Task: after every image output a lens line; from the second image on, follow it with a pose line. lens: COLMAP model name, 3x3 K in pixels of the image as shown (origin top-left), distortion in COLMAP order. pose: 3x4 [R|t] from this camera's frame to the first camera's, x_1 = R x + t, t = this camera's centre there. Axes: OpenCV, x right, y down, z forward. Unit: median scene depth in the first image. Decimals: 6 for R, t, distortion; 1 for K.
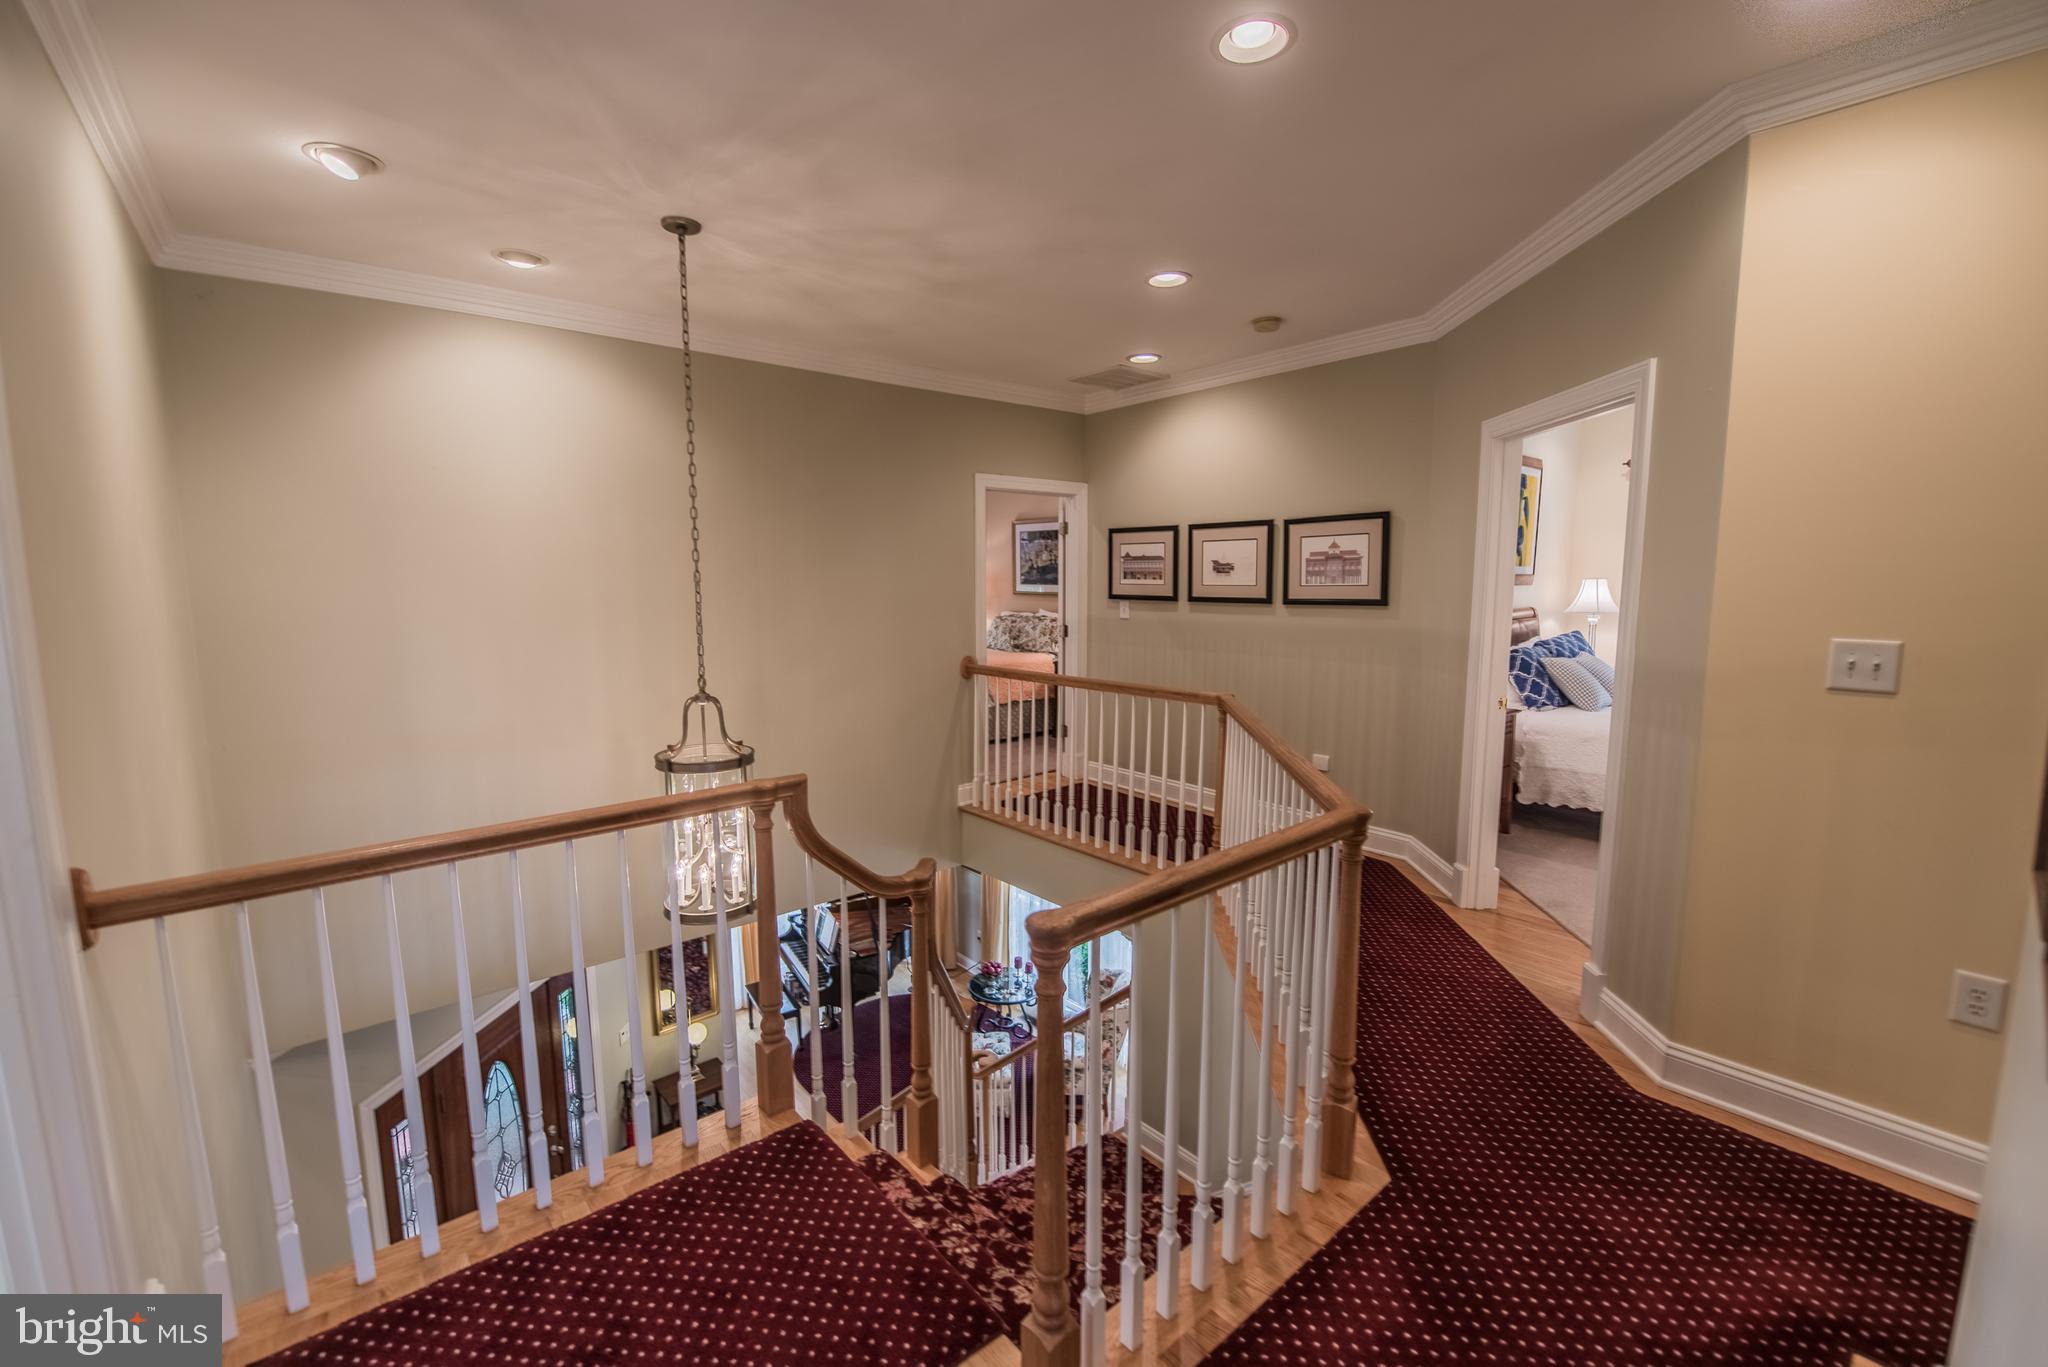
lens RADIAL K [[841.3, 0, 1017.8], [0, 841.3, 682.4], [0, 0, 1]] dist [-0.018405, -0.000315]
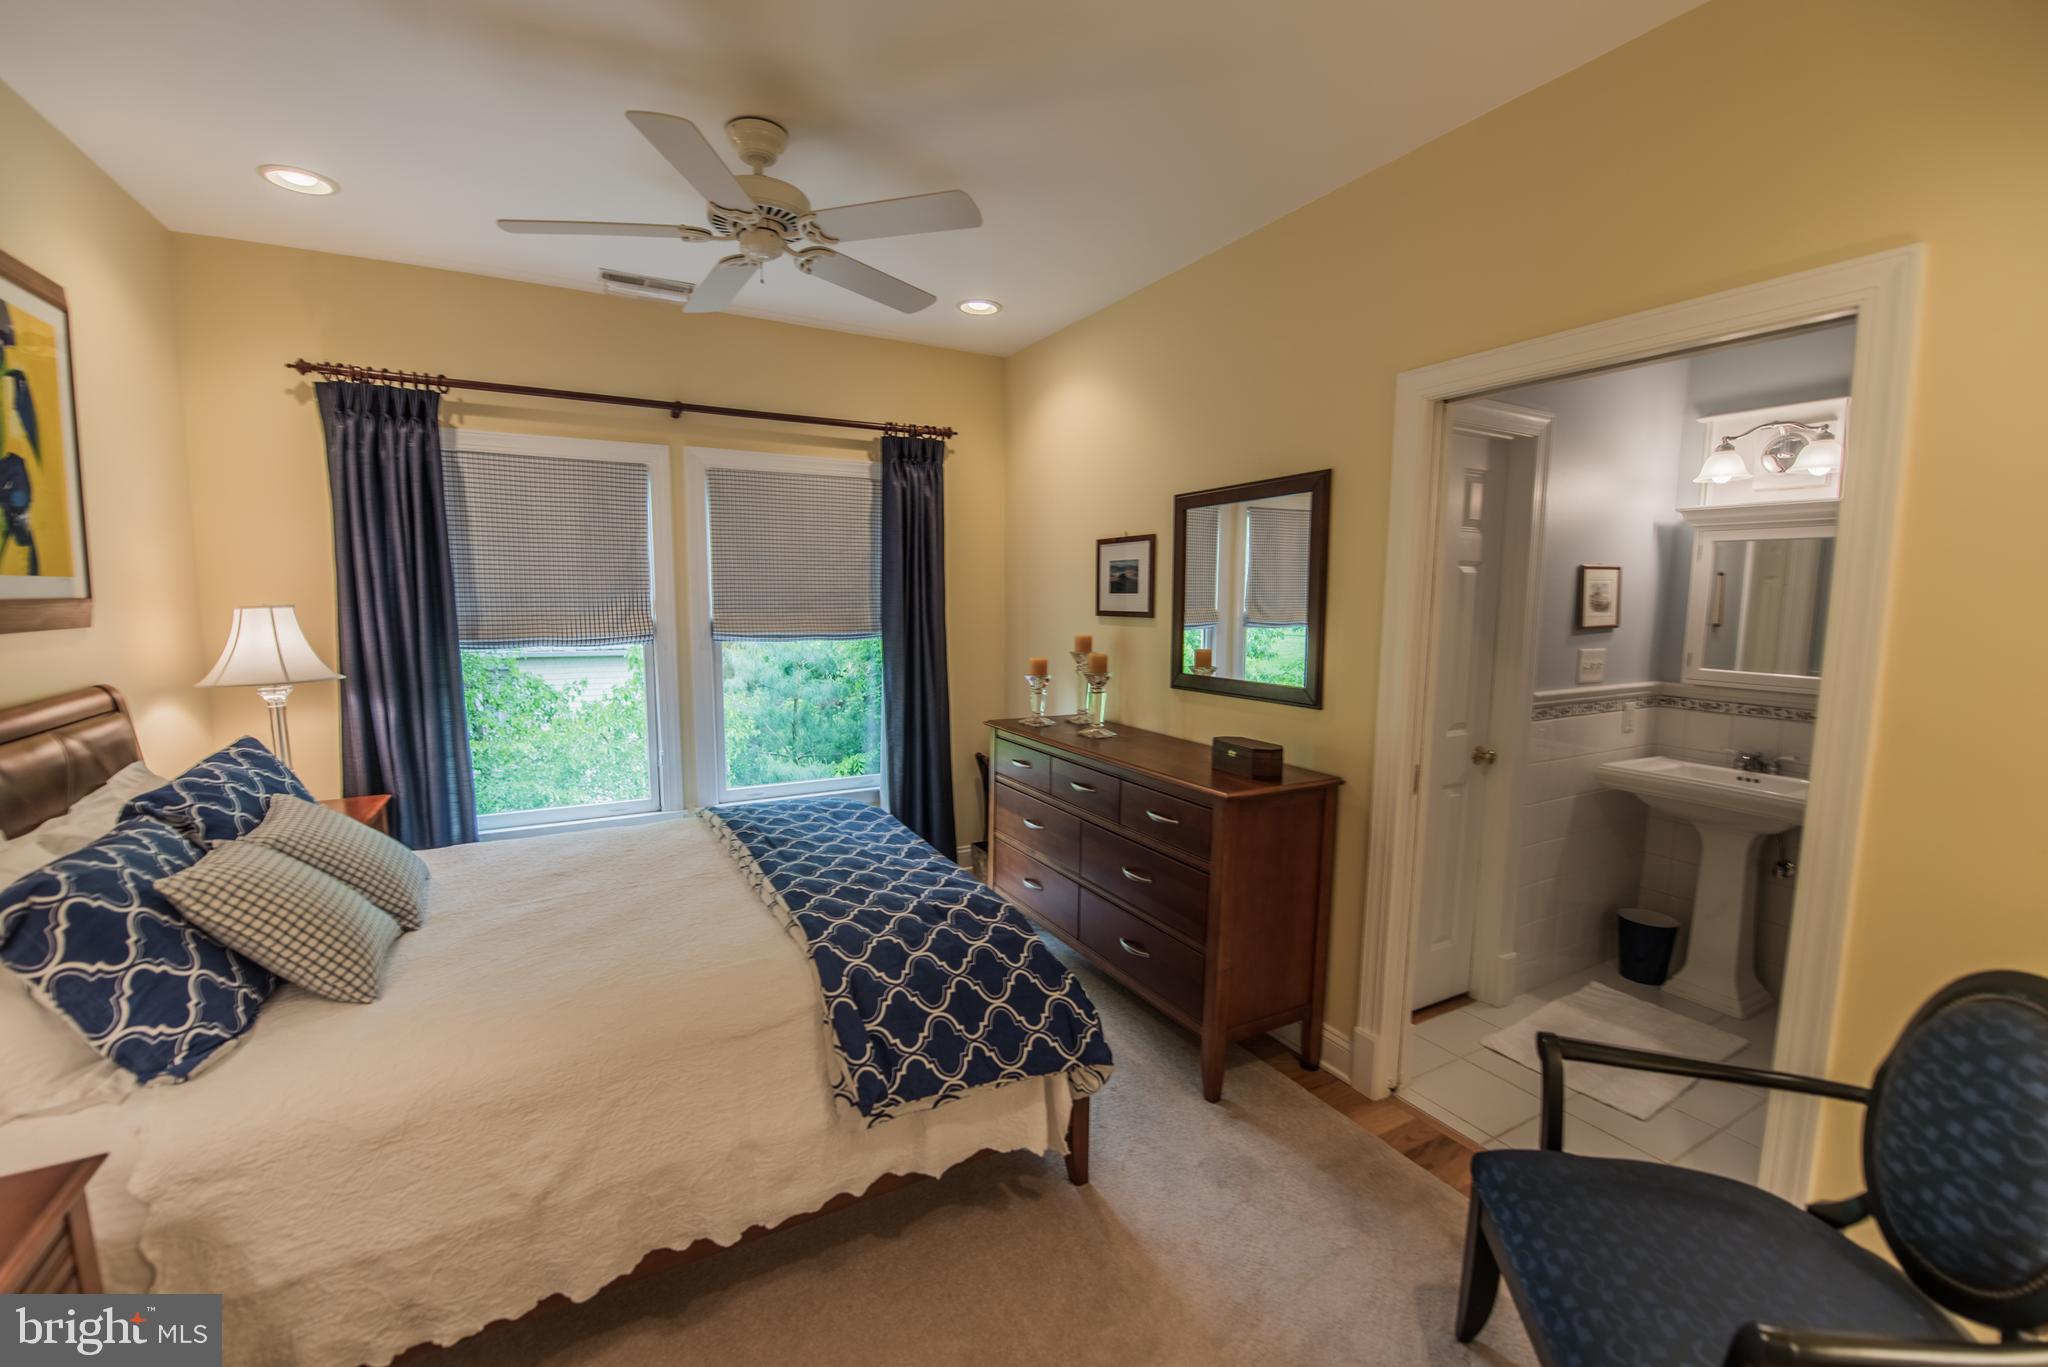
lens RADIAL K [[841.3, 0, 1020.8], [0, 841.3, 691.8], [0, 0, 1]] dist [-0.018405, -0.000315]
pose [[0.195514, -0.103477, 0.975227, 0.403355], [0.113061, 0.990166, 0.082396, -0.085173], [-0.974162, 0.094150, 0.205291, 0.626325]]
